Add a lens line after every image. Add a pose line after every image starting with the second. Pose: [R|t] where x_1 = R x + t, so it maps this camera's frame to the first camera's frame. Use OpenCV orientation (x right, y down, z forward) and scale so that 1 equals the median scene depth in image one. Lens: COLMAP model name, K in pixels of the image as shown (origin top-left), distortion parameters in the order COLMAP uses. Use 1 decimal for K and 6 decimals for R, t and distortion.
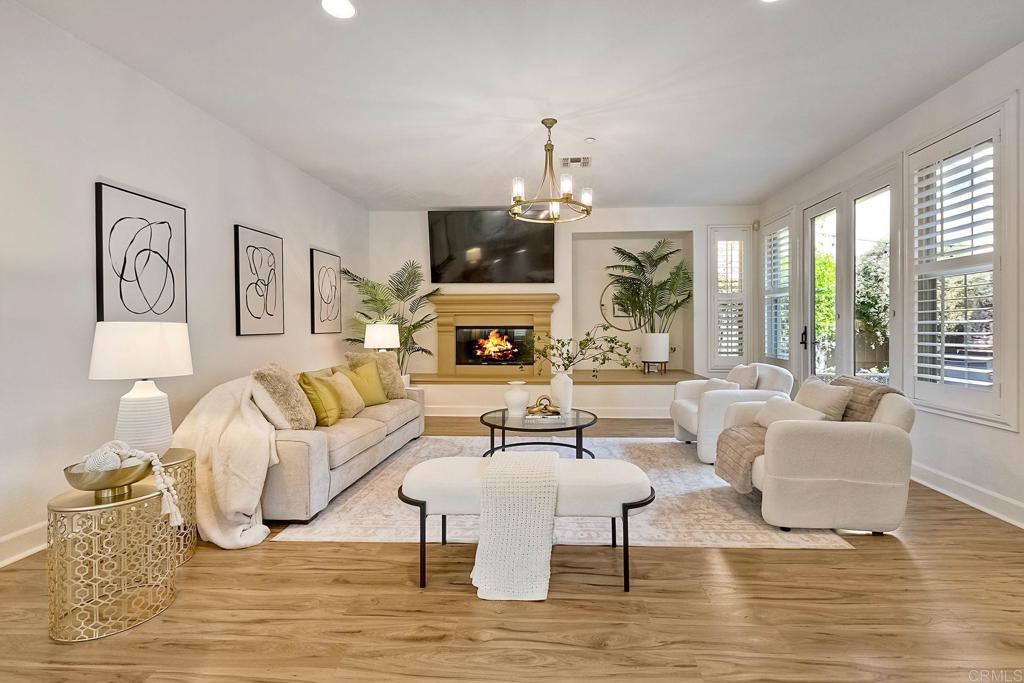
lens RADIAL K [[466.6, 0, 515.0], [0, 466.6, 335.4], [0, 0, 1]] dist [0.003574, 0.000335]
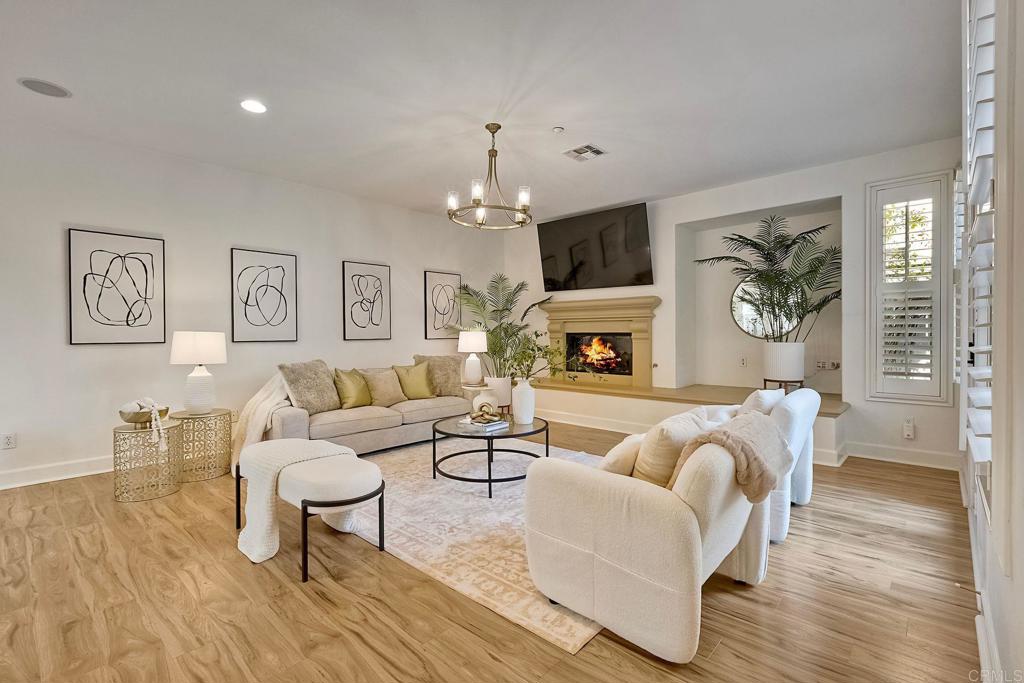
lens RADIAL K [[454.4, 0, 512.0], [0, 454.4, 341.5], [0, 0, 1]] dist [0.002614, 0.000568]
pose [[0.780249, 0.010984, -0.625373, 0.451076], [-0.011373, 0.999930, 0.003374, -0.003831], [0.625366, 0.004480, 0.780319, 0.173610]]
